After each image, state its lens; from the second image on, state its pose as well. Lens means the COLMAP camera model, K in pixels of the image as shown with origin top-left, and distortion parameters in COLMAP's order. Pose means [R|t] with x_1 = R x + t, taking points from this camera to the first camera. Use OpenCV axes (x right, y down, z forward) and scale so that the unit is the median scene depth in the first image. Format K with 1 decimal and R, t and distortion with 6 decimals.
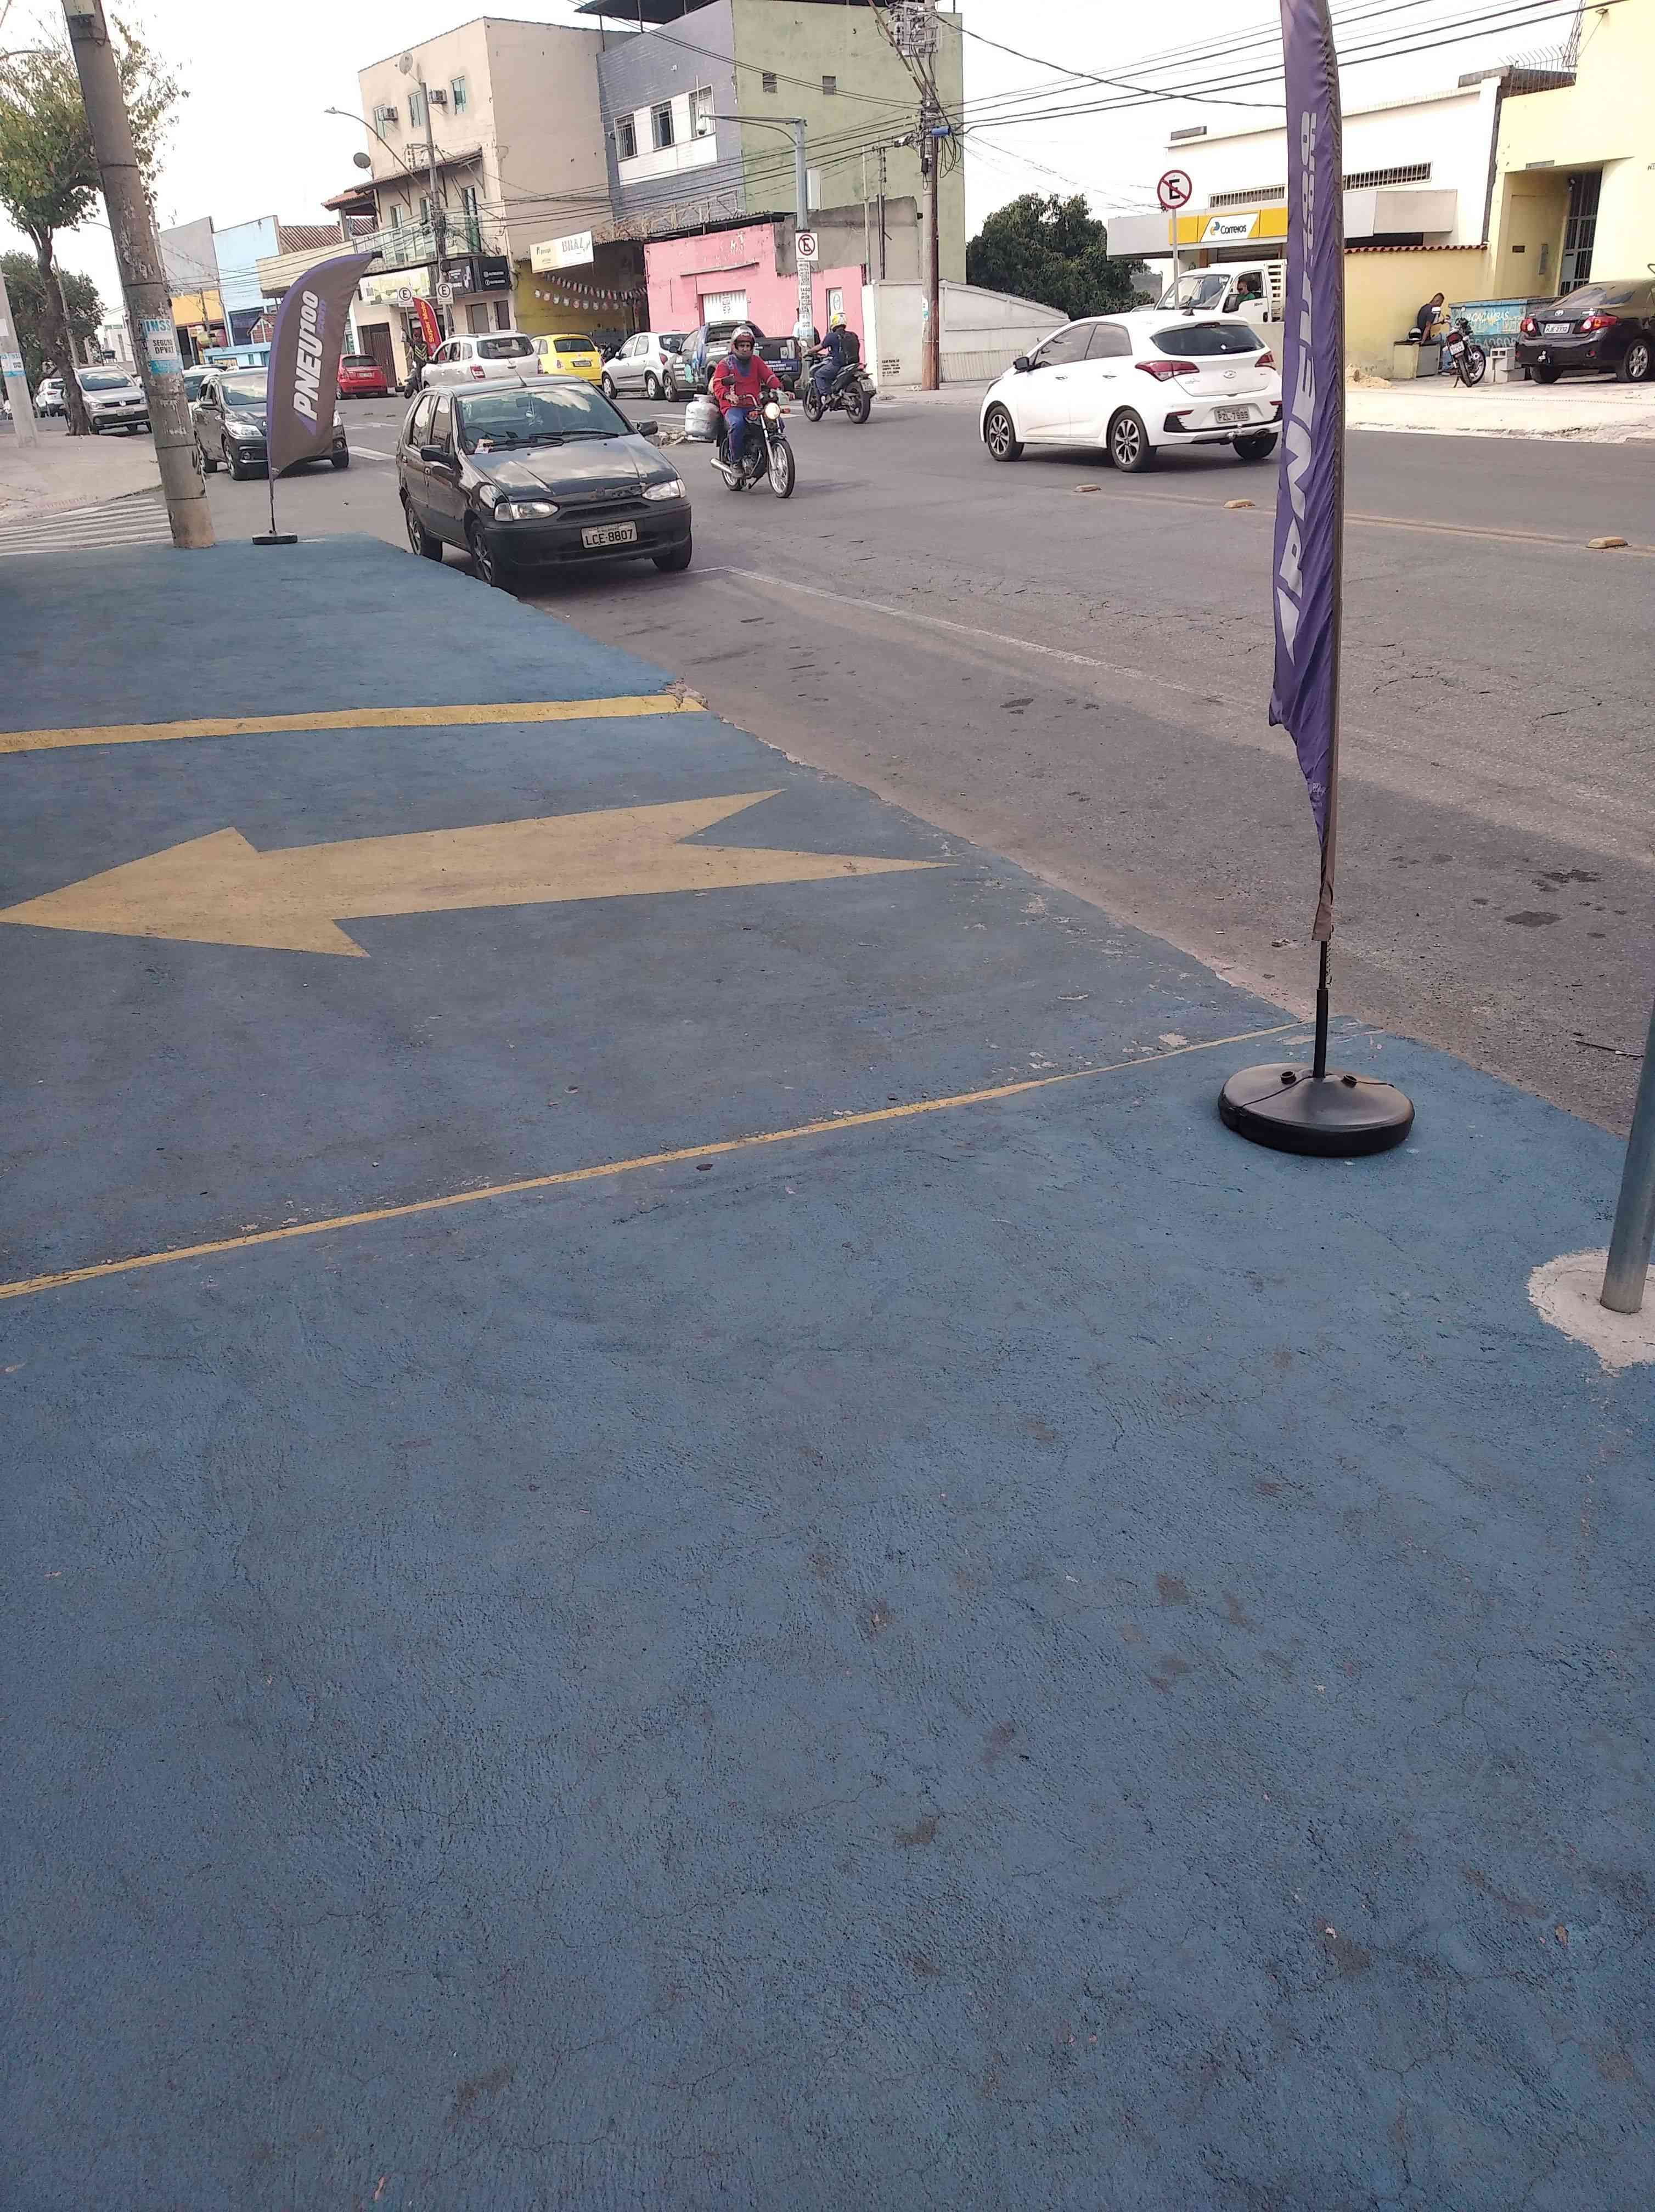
lens RADIAL K [[1753.0, 0, 884.0], [0, 1753.0, 1107.7], [0, 0, 1]] dist [-0.008512, -0.001112]
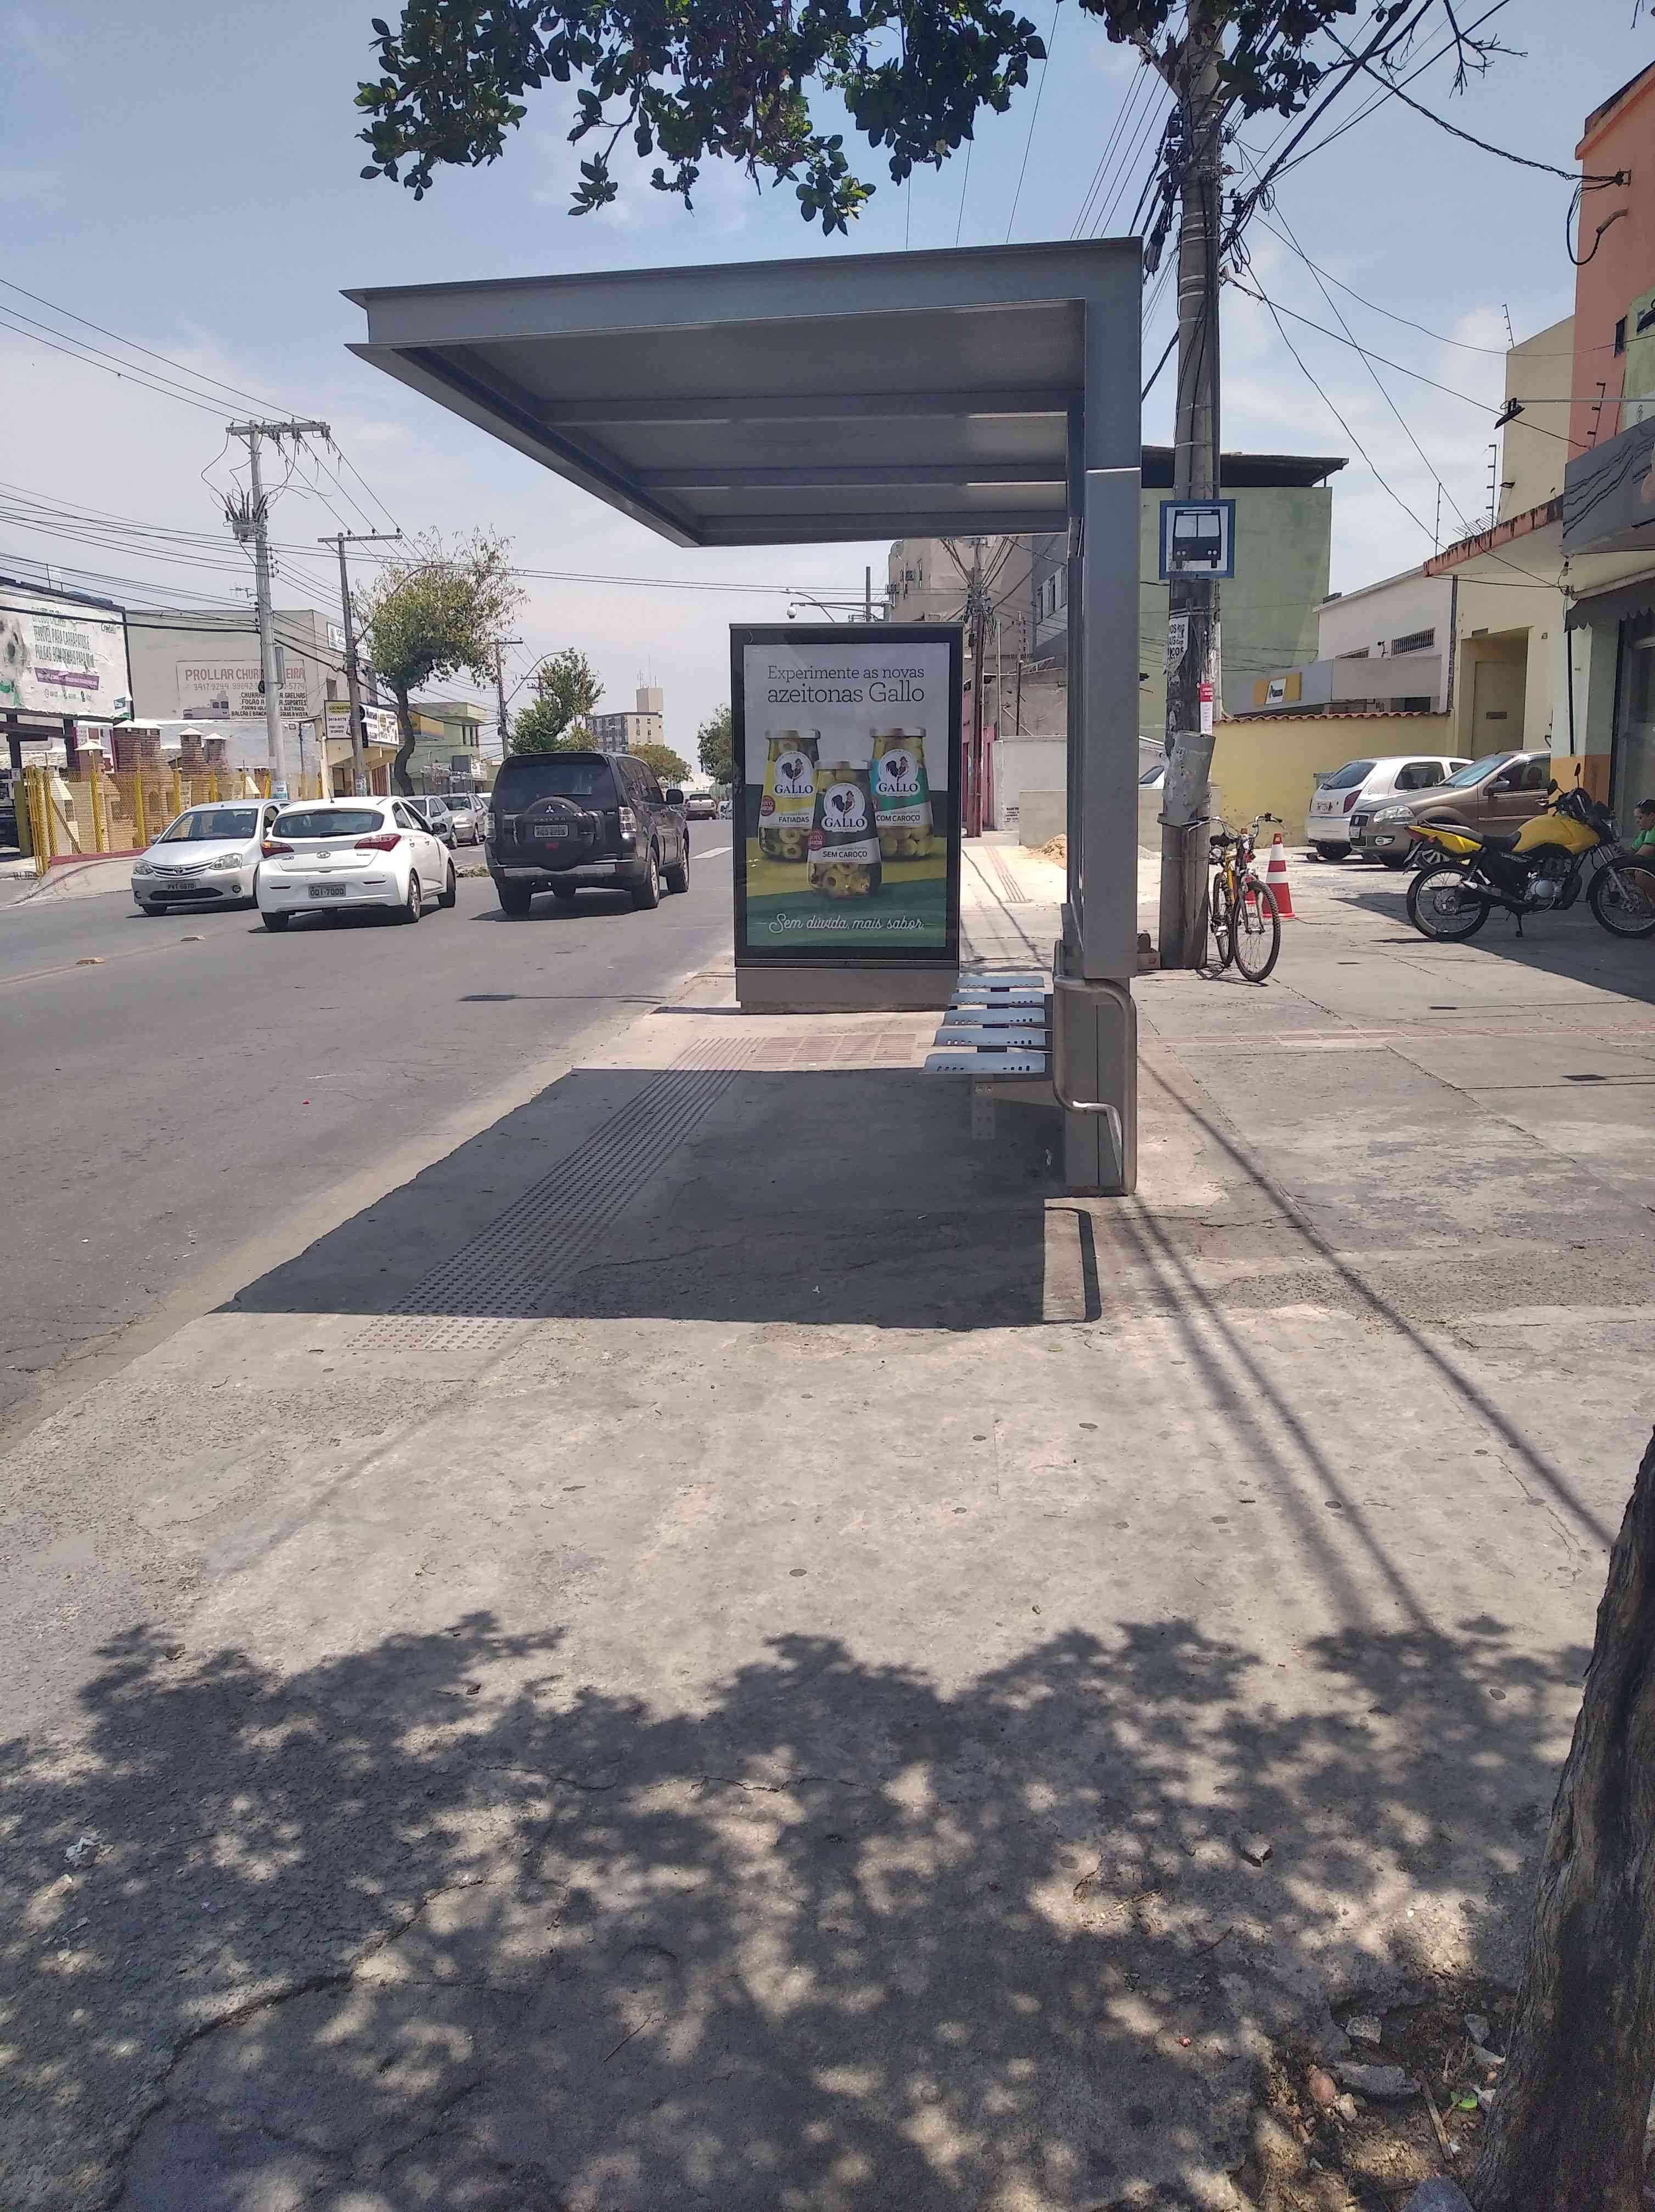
lens RADIAL K [[1714.3, 0, 827.5], [0, 1714.3, 1106.0], [0, 0, 1]] dist [0.047965, -0.066955]
pose [[0.859572, 0.118466, -0.497093, 0.495228], [-0.220061, 0.963752, -0.150850, -0.078826], [0.461204, 0.239057, 0.854484, 0.114268]]
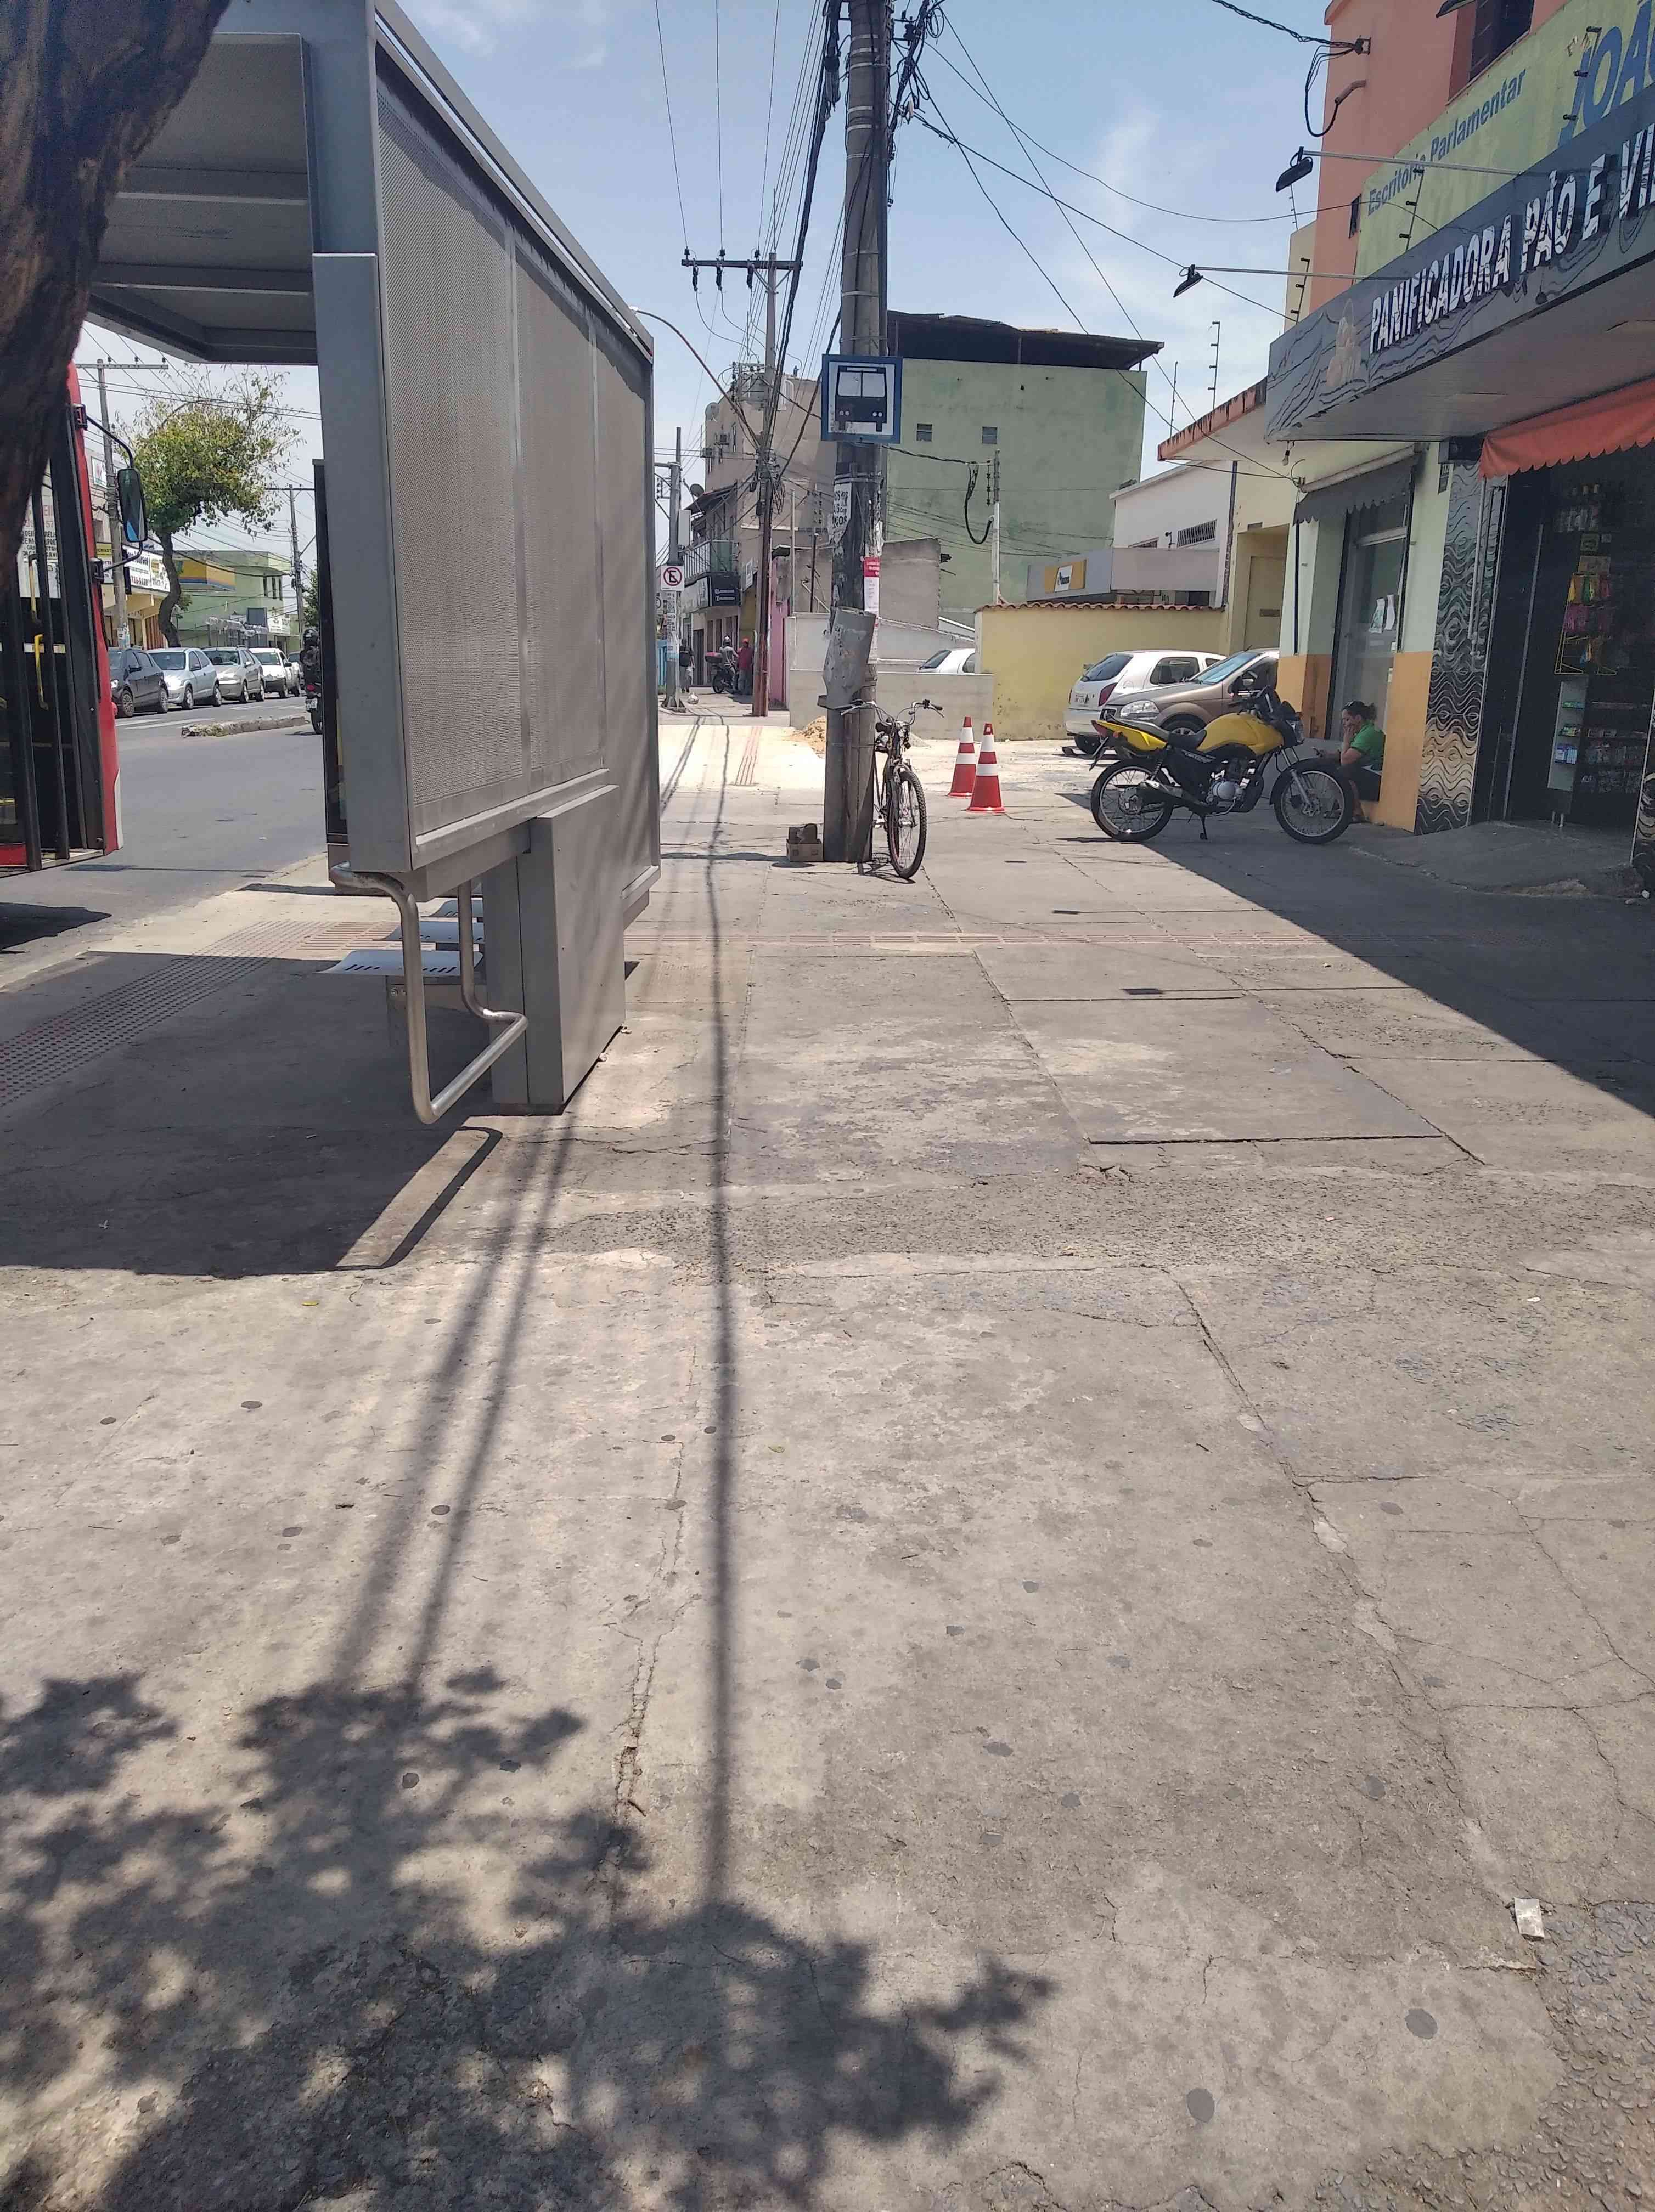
lens RADIAL K [[1714.3, 0, 827.5], [0, 1714.3, 1106.0], [0, 0, 1]] dist [0.047965, -0.066955]
pose [[0.899148, 0.167322, -0.404396, 0.519819], [-0.227992, 0.967823, -0.106482, -0.091866], [0.373567, 0.187942, 0.908364, 0.143860]]
